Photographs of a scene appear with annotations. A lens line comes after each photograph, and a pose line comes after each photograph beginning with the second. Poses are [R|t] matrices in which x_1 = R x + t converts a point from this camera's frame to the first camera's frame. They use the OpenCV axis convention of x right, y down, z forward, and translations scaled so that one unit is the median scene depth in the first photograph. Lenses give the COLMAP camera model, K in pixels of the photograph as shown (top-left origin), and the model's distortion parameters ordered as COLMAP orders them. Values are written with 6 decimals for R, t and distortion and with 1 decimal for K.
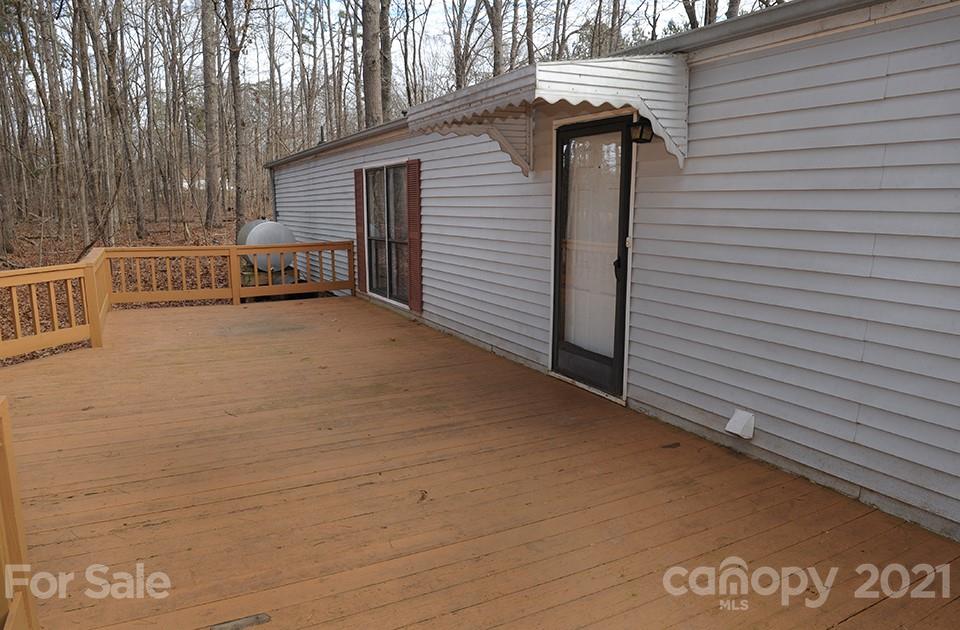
lens RADIAL K [[690.6, 0, 480.0], [0, 690.6, 315.0], [0, 0, 1]] dist [0.000738, -0.085351]
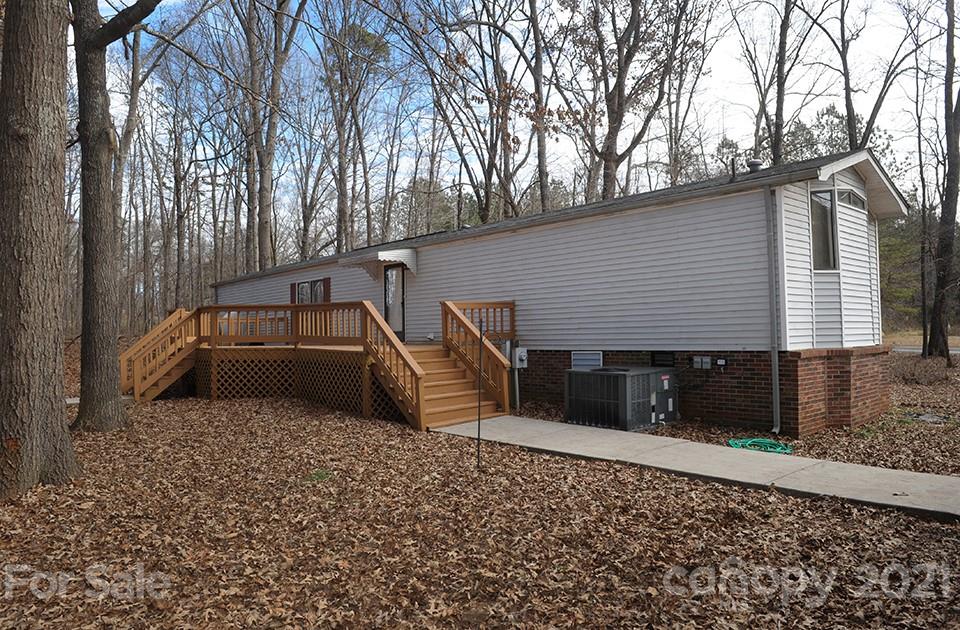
lens RADIAL K [[690.6, 0, 480.0], [0, 690.6, 315.0], [0, 0, 1]] dist [0.000738, -0.085351]
pose [[0.972536, -0.005960, 0.232676, -0.020357], [0.050062, 0.981630, -0.184108, 0.057180], [-0.227304, 0.190700, 0.954969, -0.214946]]
